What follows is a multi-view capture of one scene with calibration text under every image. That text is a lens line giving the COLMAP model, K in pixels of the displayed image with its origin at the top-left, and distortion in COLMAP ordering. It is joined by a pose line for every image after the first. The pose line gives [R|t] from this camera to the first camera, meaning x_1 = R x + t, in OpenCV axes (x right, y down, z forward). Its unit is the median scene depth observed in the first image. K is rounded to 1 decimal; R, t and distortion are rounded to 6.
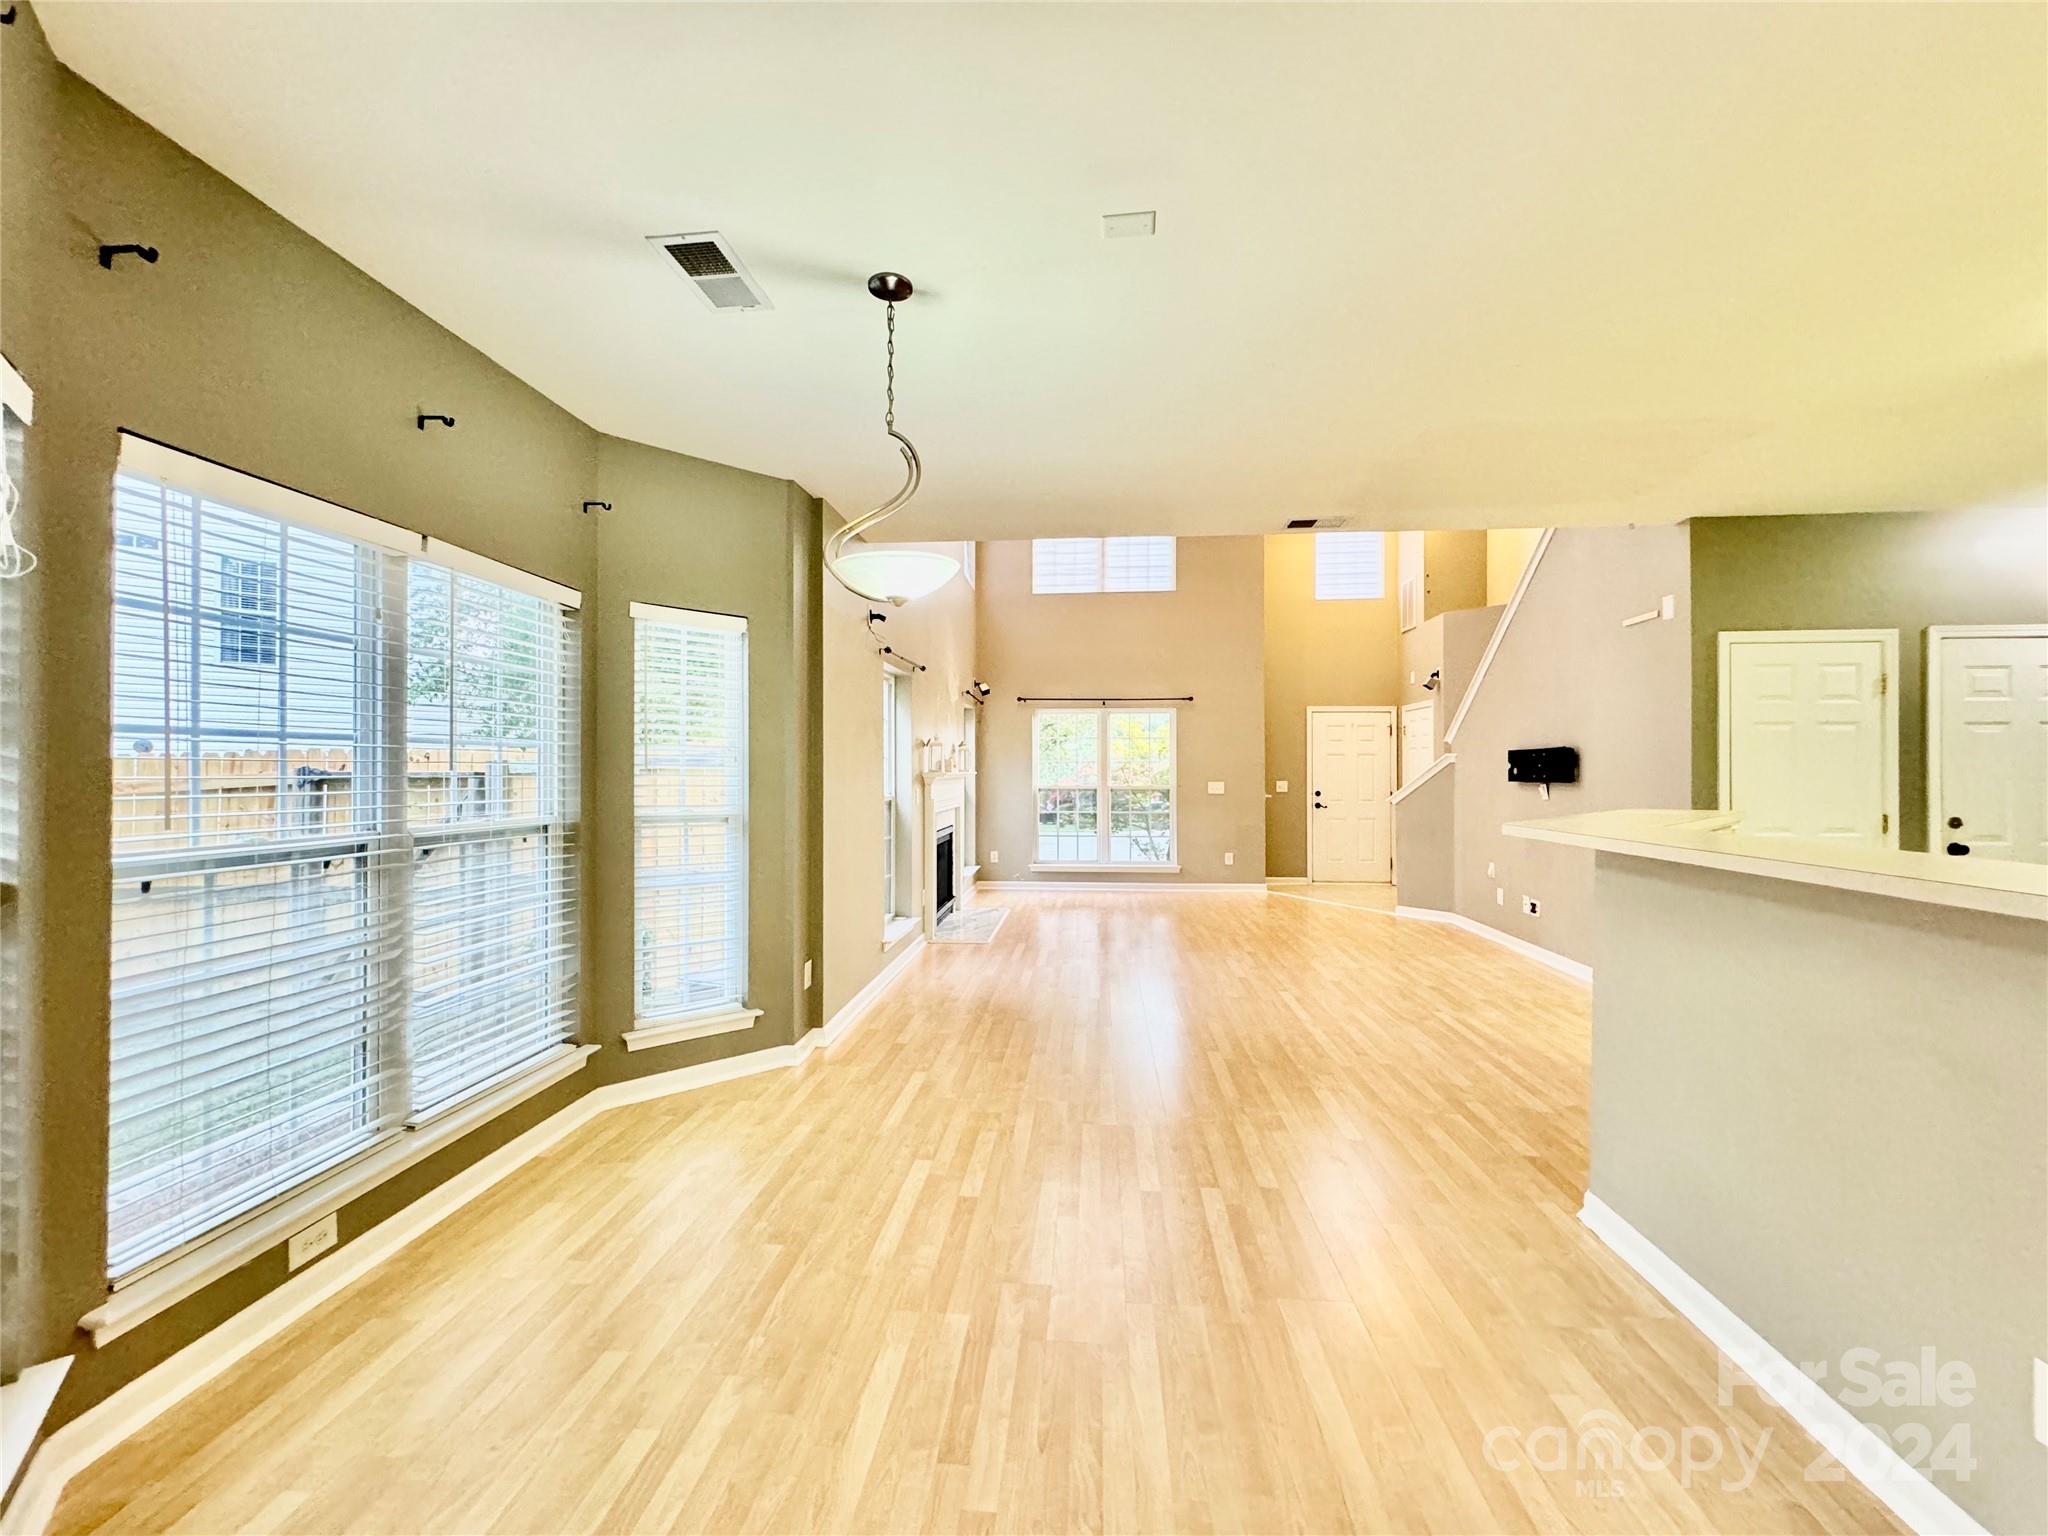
lens RADIAL K [[816.3, 0, 1021.6], [0, 816.3, 766.6], [0, 0, 1]] dist [-0.003455, 0.000979]
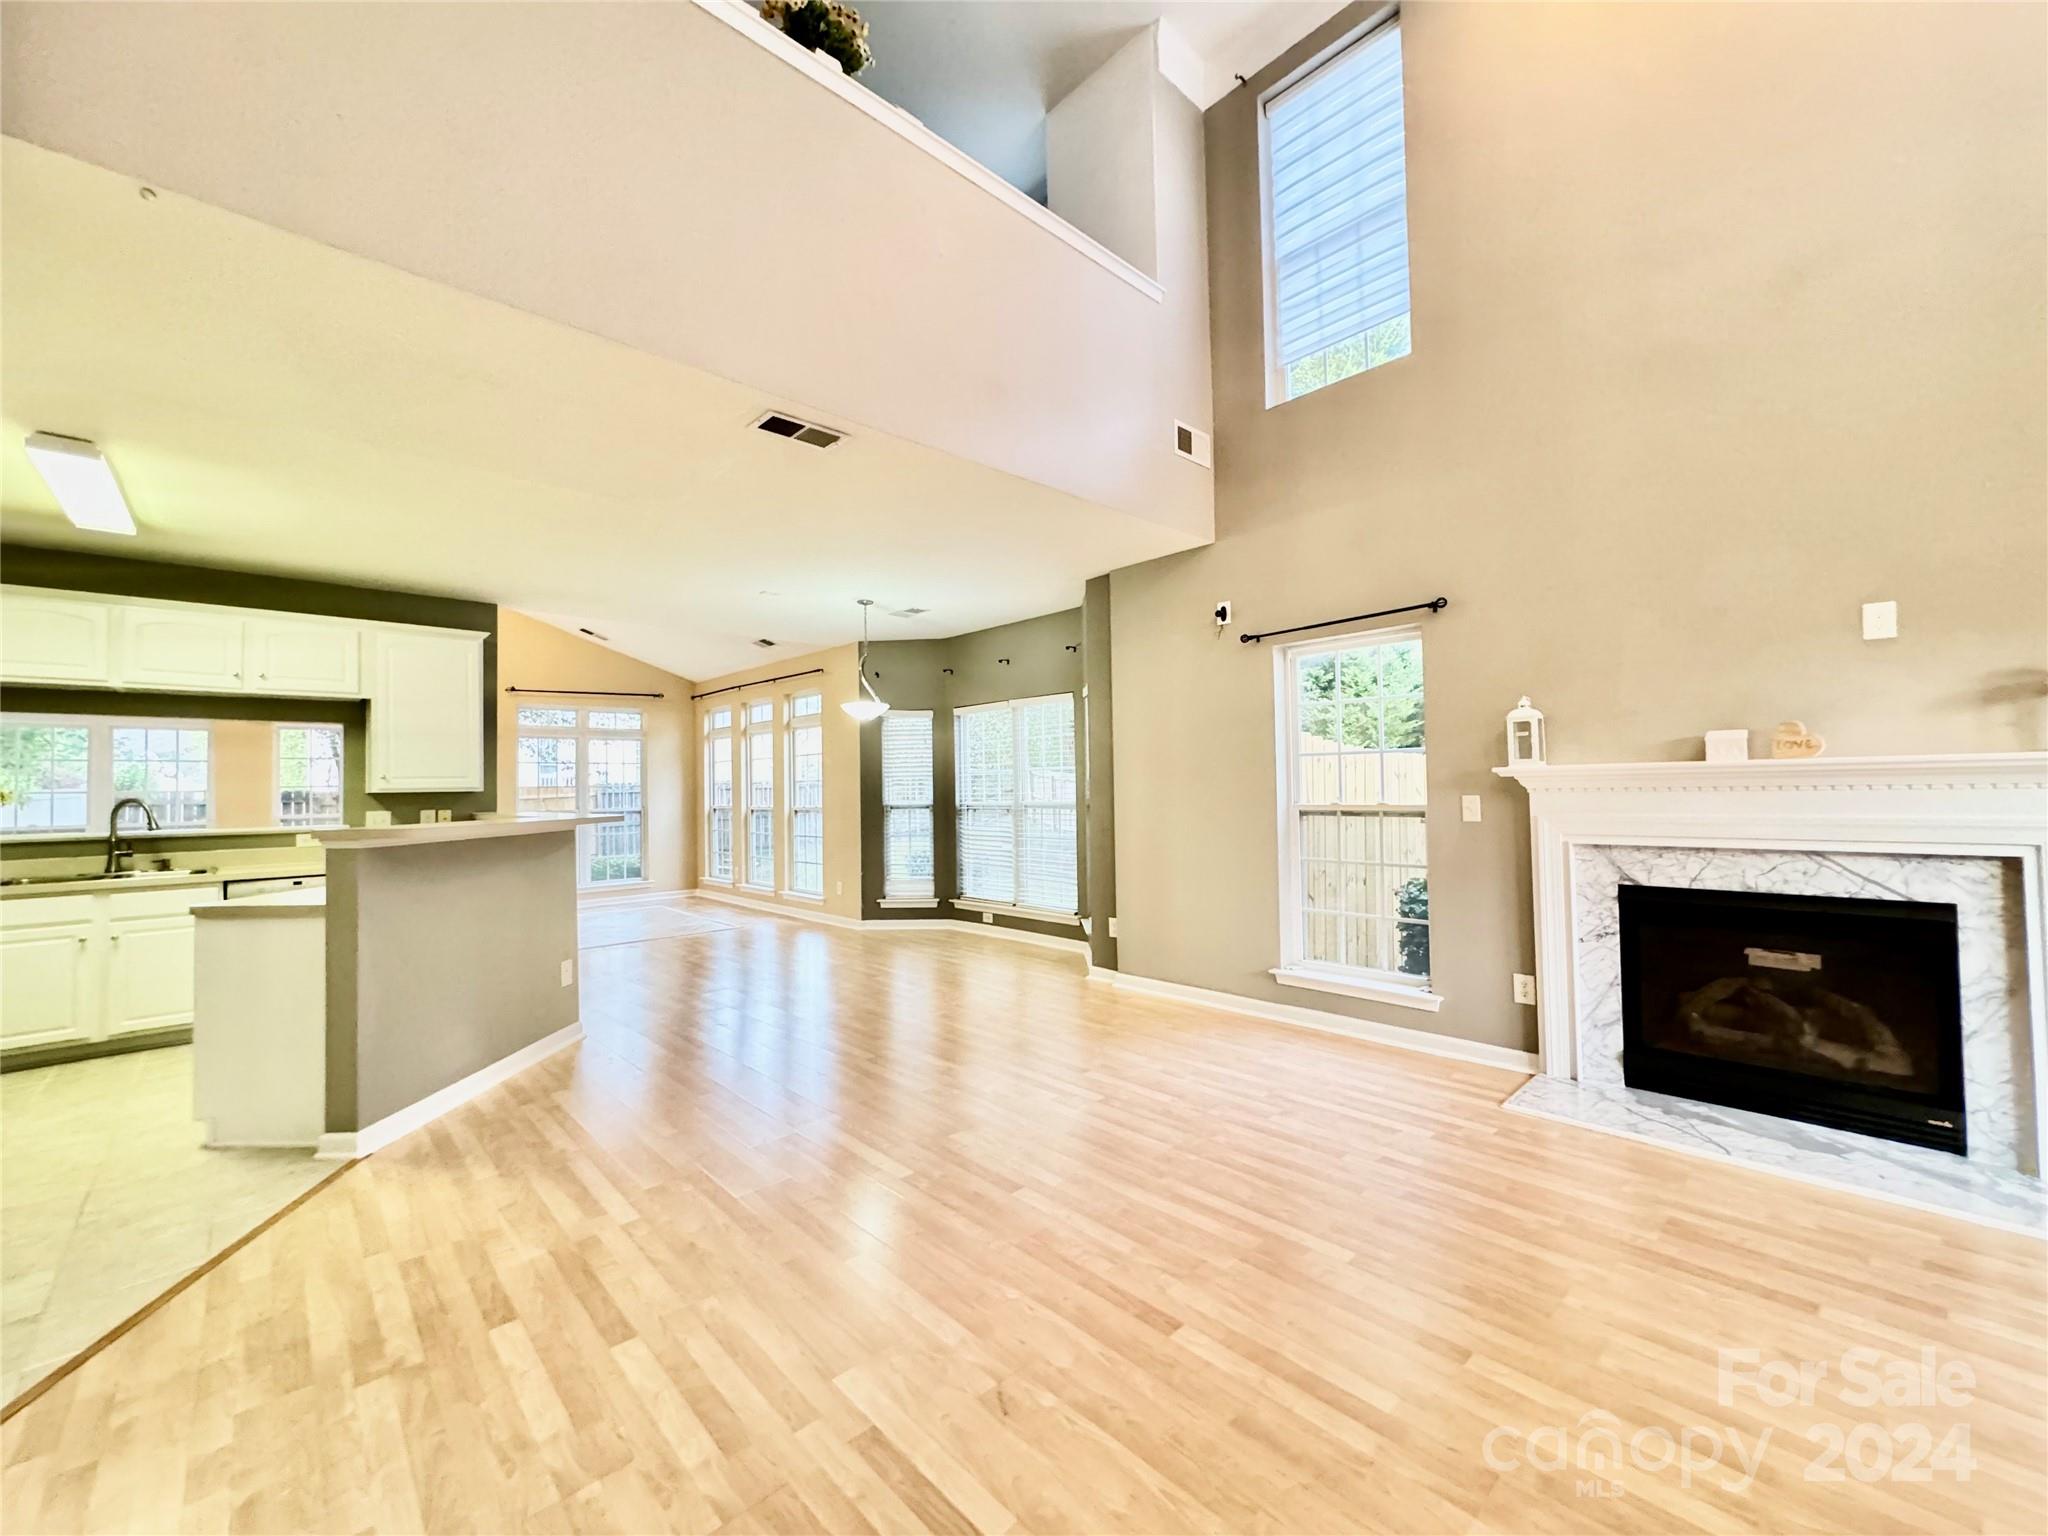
lens RADIAL K [[816.3, 0, 1023.6], [0, 816.3, 765.3], [0, 0, 1]] dist [-0.003455, 0.000979]
pose [[-0.663224, -0.007749, -0.748381, 0.389975], [0.023618, 0.999232, -0.031278, 0.010994], [0.748048, -0.038420, -0.662531, 0.820524]]
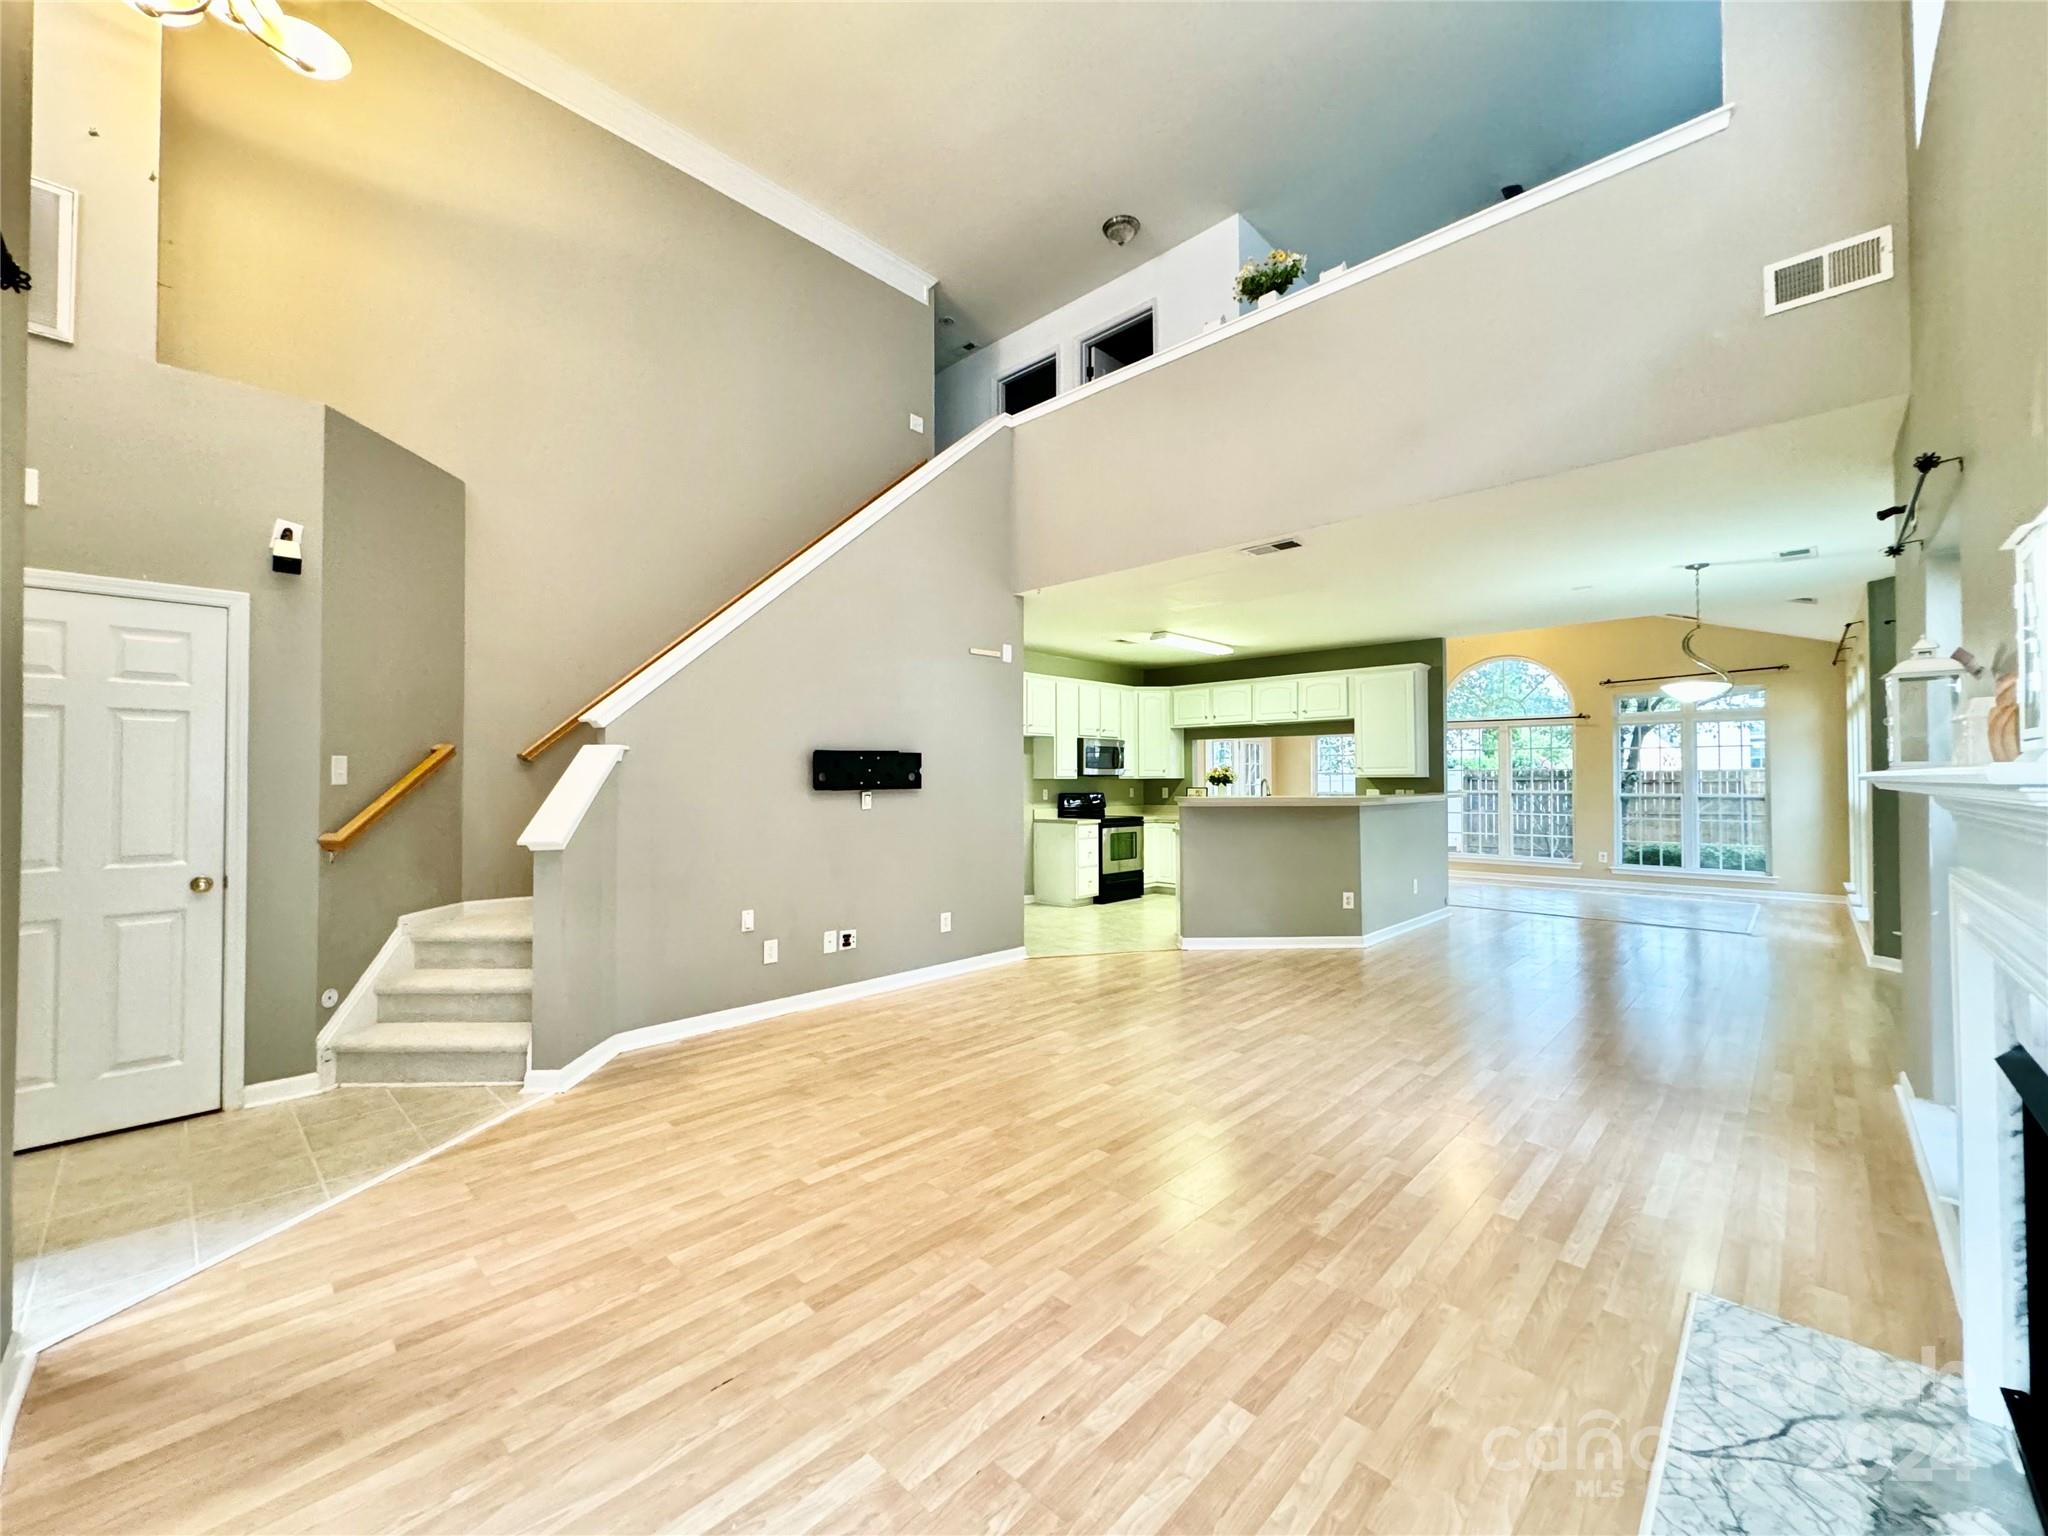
lens RADIAL K [[816.3, 0, 1024.2], [0, 816.3, 764.9], [0, 0, 1]] dist [-0.003455, 0.000979]
pose [[-0.781985, 0.014156, 0.623136, -0.026730], [0.000030, 0.999743, -0.022674, 0.008158], [-0.623297, -0.017712, -0.781785, 1.045806]]
